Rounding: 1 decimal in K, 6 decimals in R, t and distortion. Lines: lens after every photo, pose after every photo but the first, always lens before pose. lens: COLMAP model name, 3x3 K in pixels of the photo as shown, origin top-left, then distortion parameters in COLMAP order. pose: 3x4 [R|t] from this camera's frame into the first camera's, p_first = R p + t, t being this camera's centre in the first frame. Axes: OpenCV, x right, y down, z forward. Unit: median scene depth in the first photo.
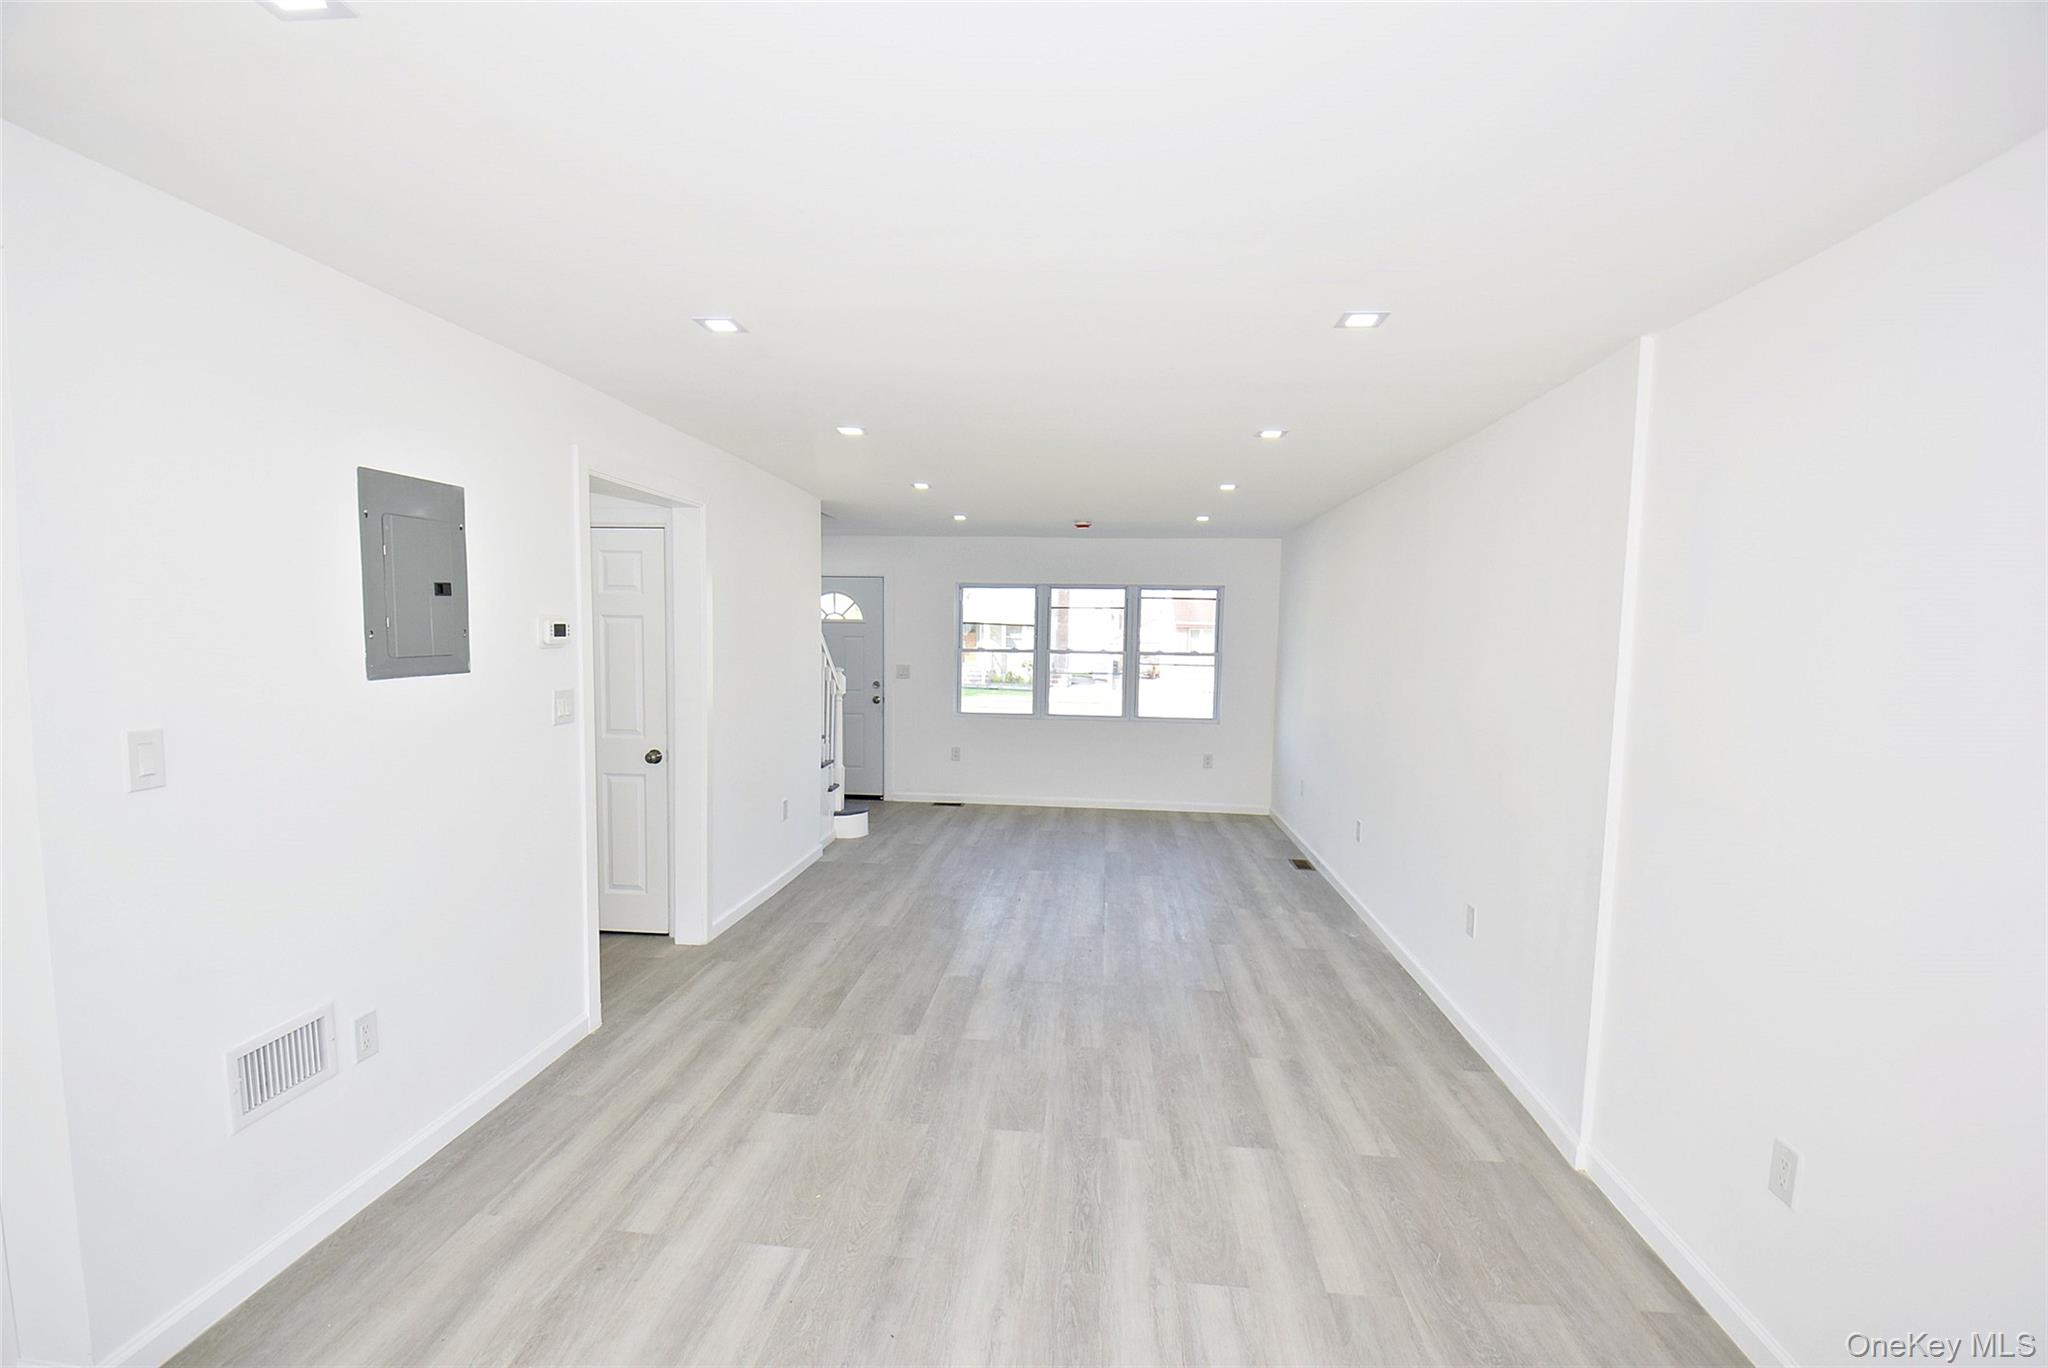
lens RADIAL K [[919.3, 0, 1015.8], [0, 919.3, 683.9], [0, 0, 1]] dist [0.000723, -0.031483]
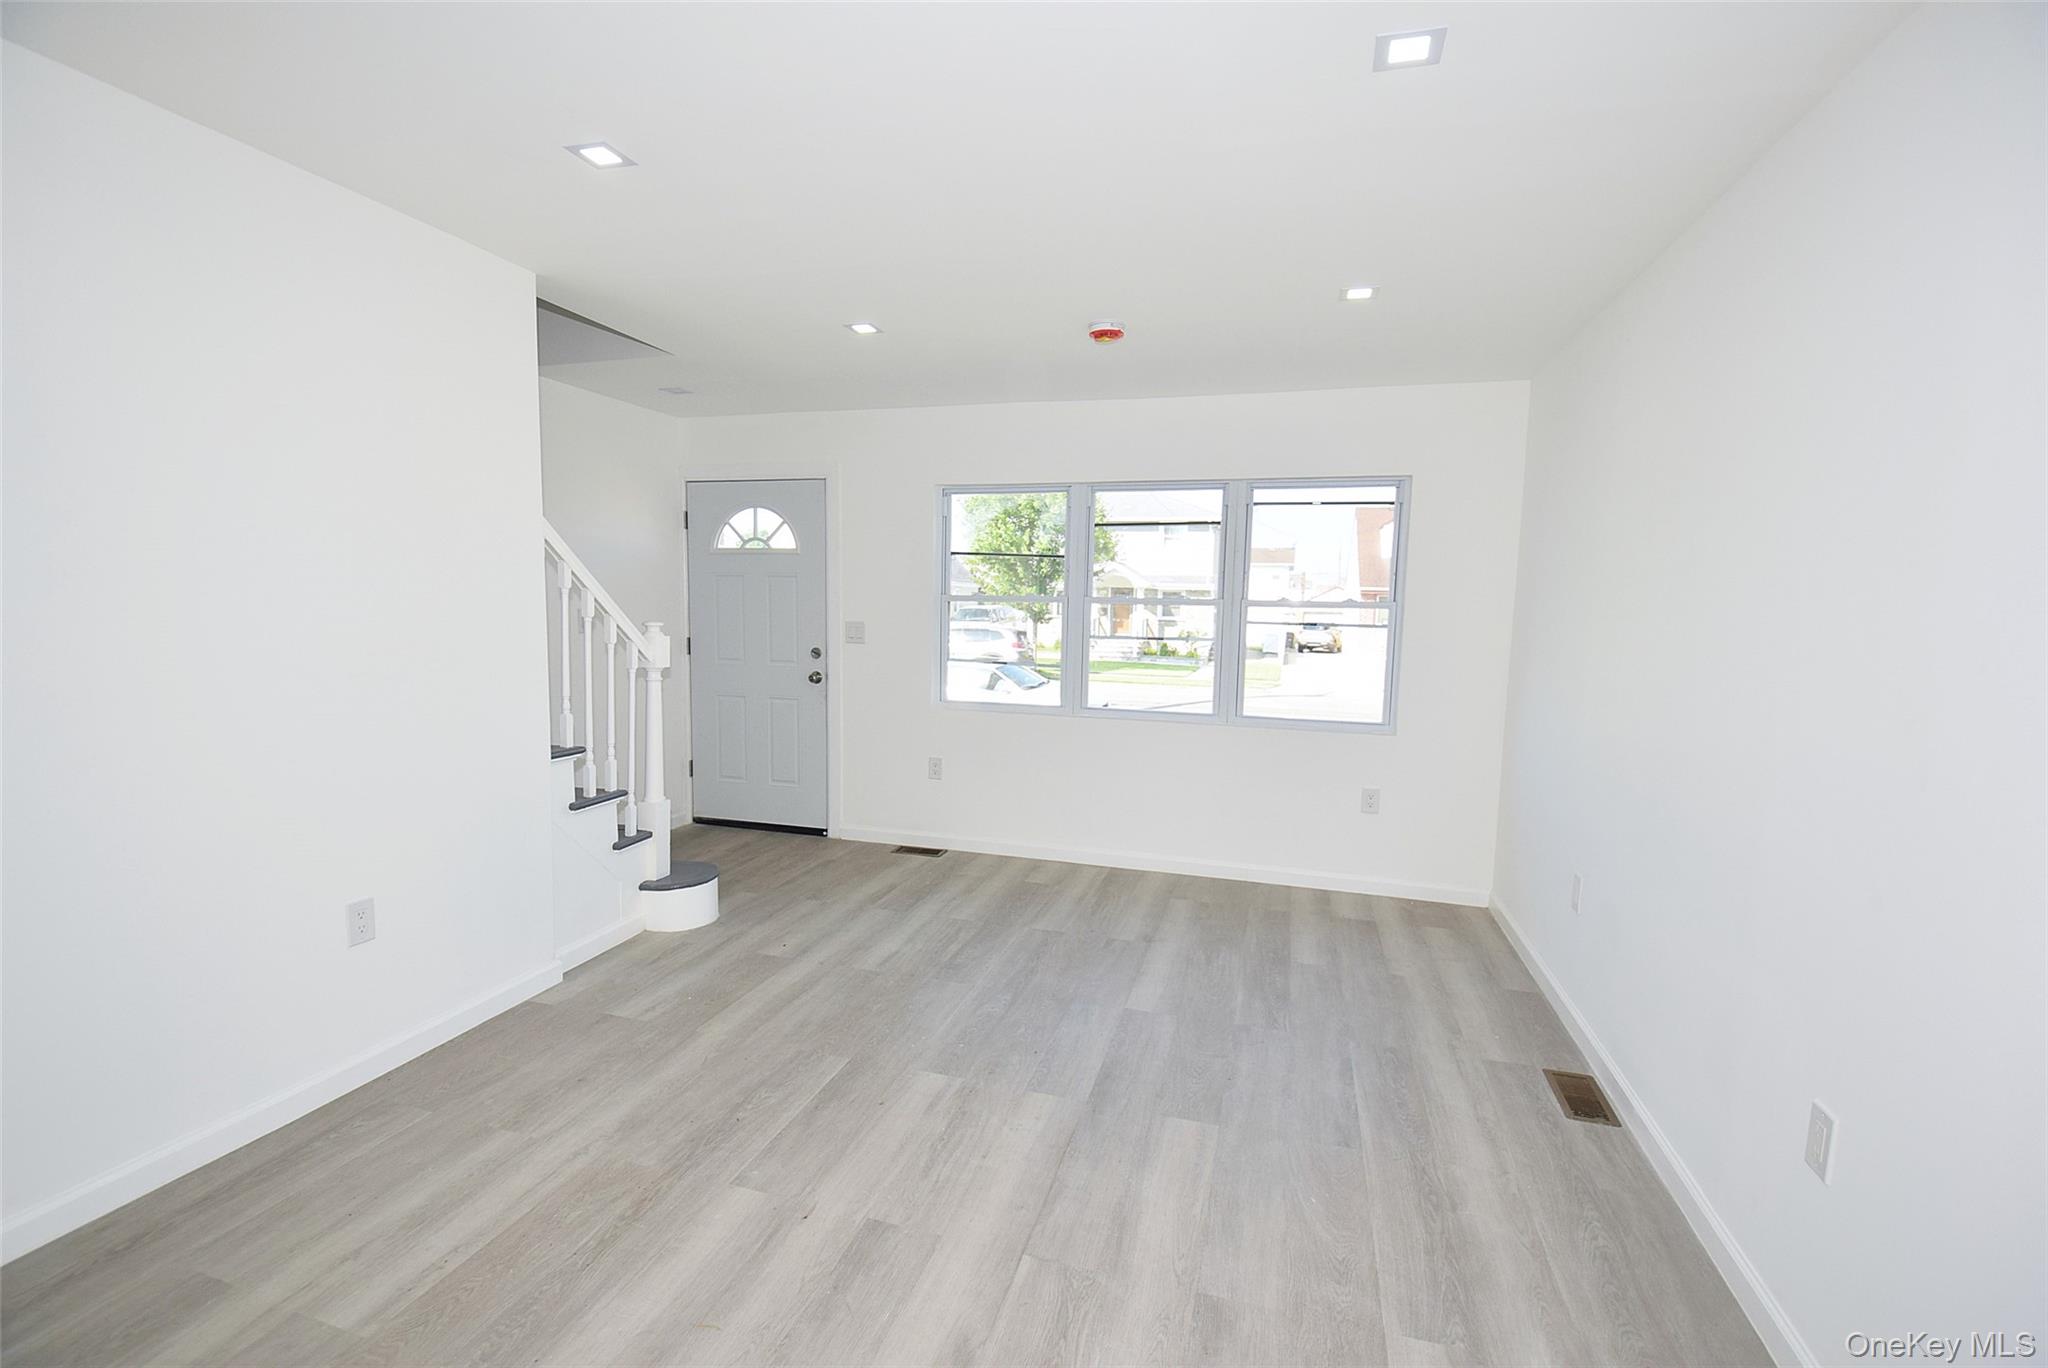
lens RADIAL K [[919.3, 0, 1015.8], [0, 919.3, 683.9], [0, 0, 1]] dist [0.000723, -0.031483]
pose [[0.981828, 0.020379, -0.188675, 0.138553], [-0.014596, 0.999382, 0.031990, -0.000084], [0.189210, -0.028655, 0.981518, 0.571485]]
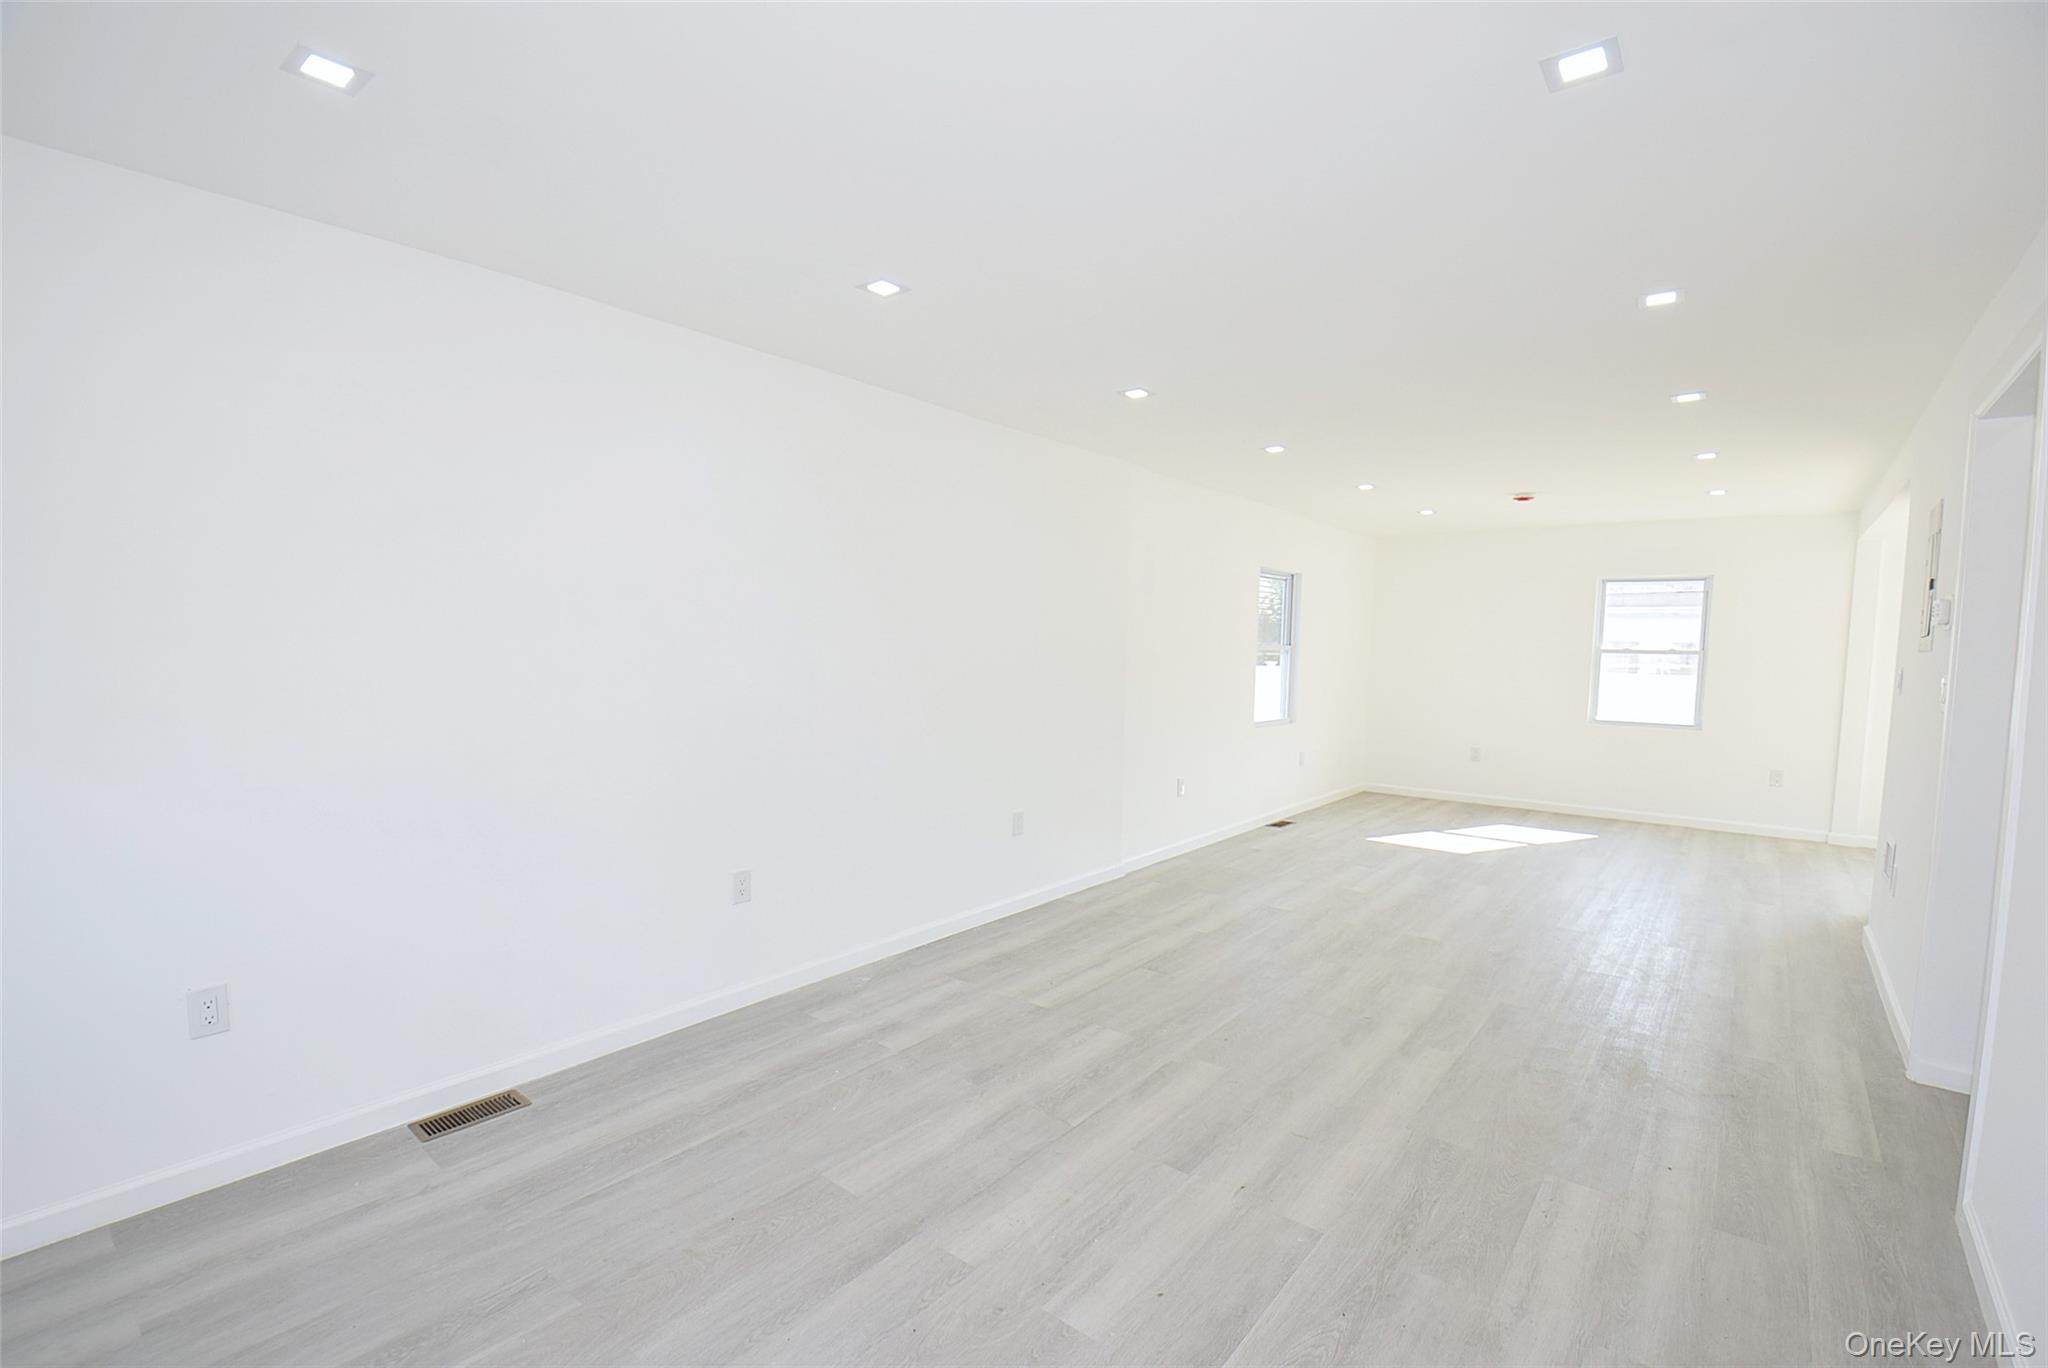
lens RADIAL K [[916.4, 0, 1011.5], [0, 916.4, 691.8], [0, 0, 1]] dist [0.041027, -0.046570]
pose [[-0.834009, -0.065470, 0.547853, -0.115155], [-0.002453, 0.993365, 0.114974, -0.044350], [-0.551746, 0.094546, -0.828636, 1.237489]]
